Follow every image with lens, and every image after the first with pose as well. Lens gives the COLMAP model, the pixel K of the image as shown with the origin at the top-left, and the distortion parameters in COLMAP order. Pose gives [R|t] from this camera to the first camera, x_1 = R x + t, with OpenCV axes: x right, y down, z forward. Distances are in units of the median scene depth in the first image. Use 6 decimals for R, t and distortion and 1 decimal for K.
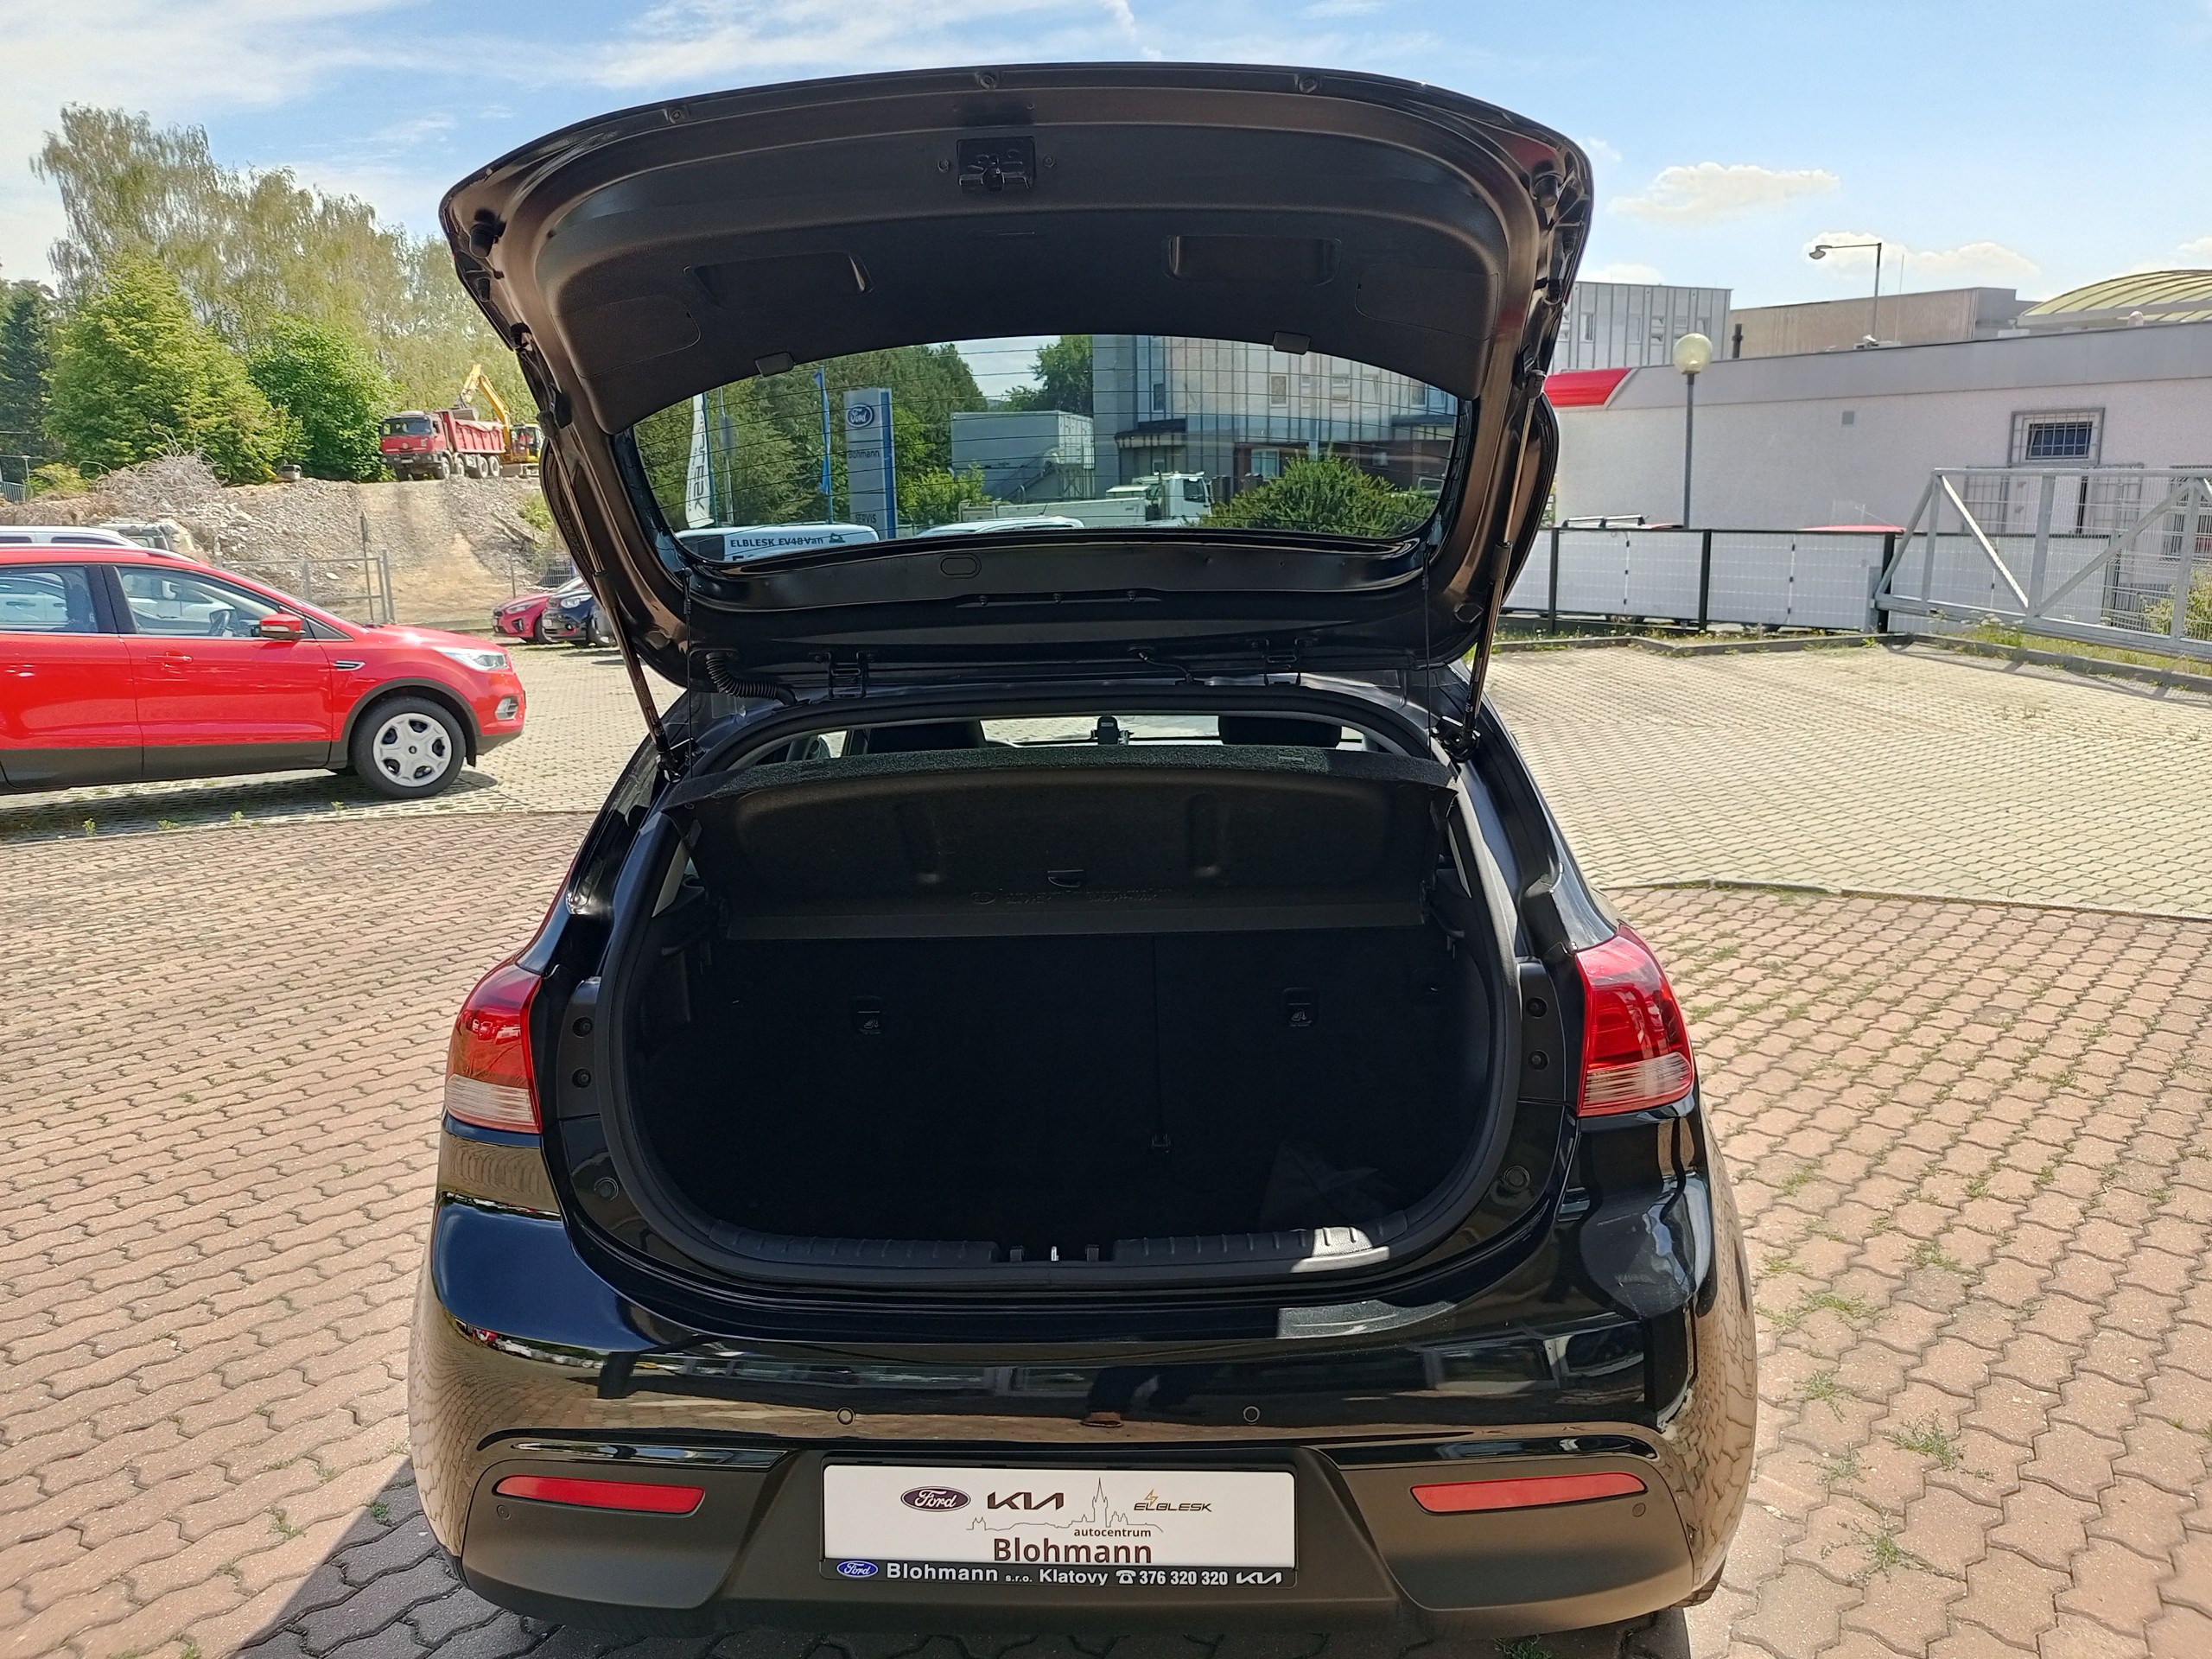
lens RADIAL K [[1636.0, 0, 1093.3], [0, 1636.0, 822.1], [0, 0, 1]] dist [0.027529, -0.002353]
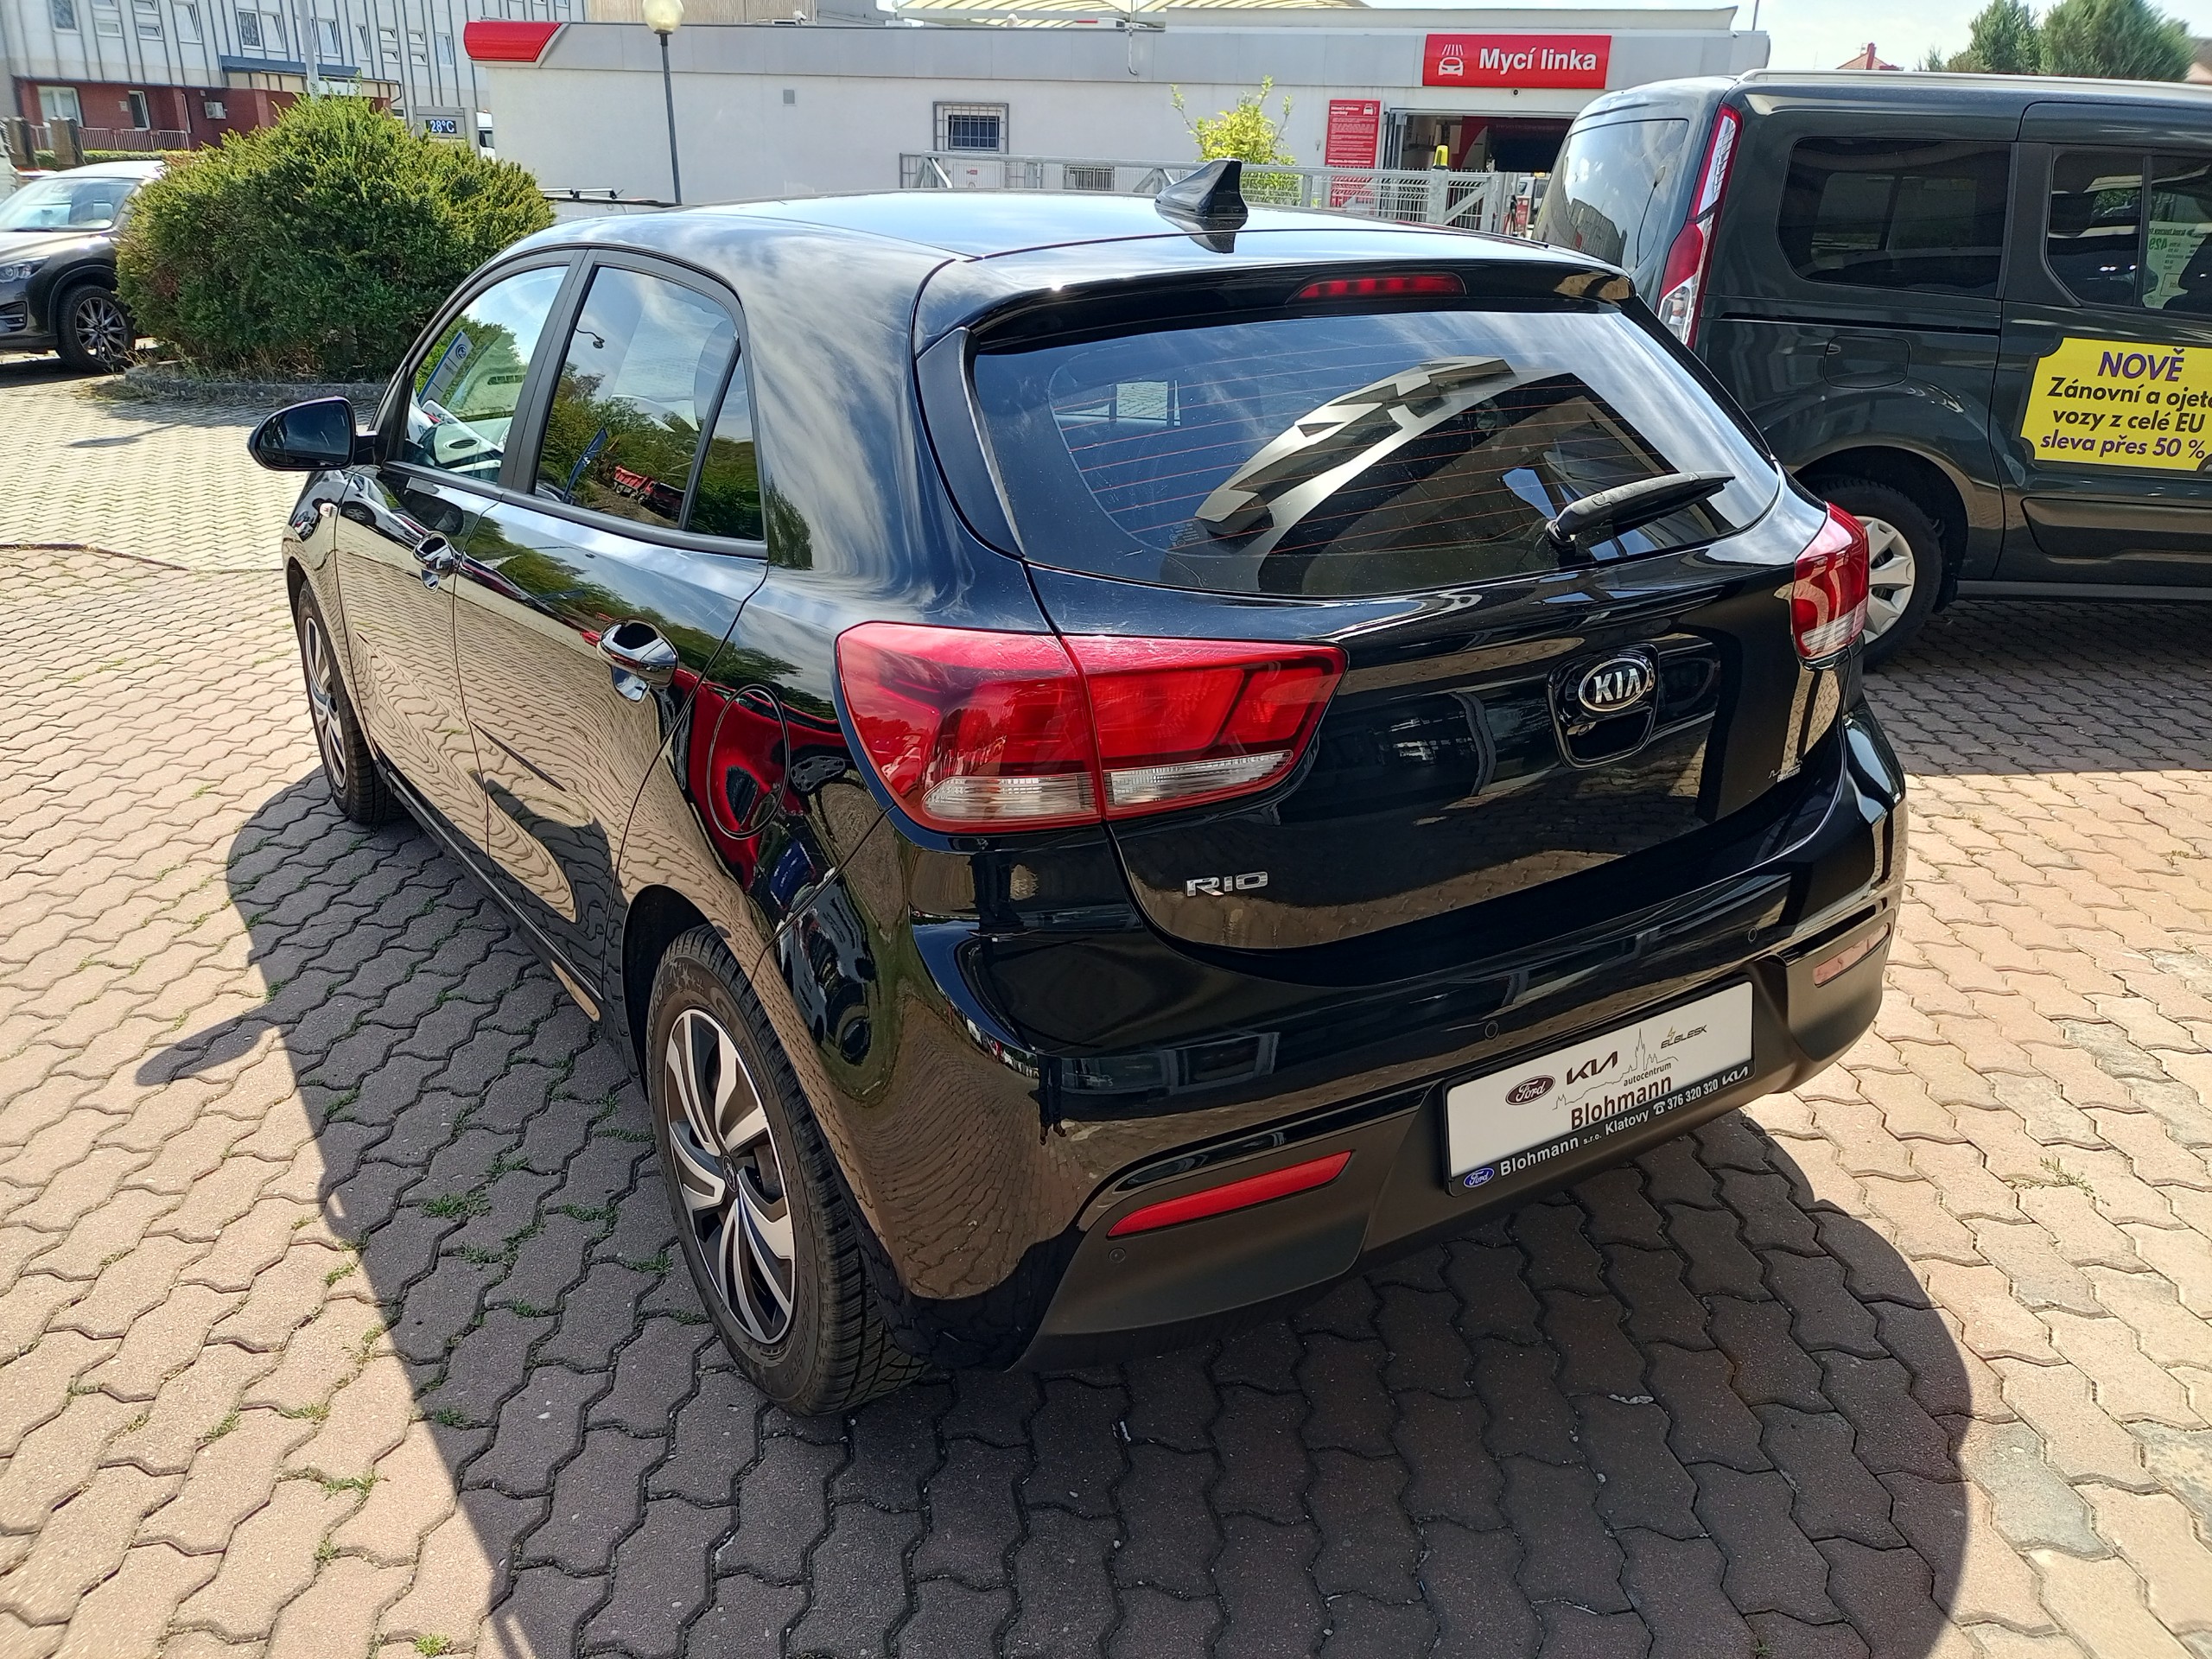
lens RADIAL K [[1636.0, 0, 1093.3], [0, 1636.0, 822.1], [0, 0, 1]] dist [0.027529, -0.002353]
pose [[0.809795, -0.180939, 0.558116, -0.848335], [0.078372, 0.976093, 0.202732, 0.024478], [-0.581456, -0.120431, 0.804615, 0.363316]]
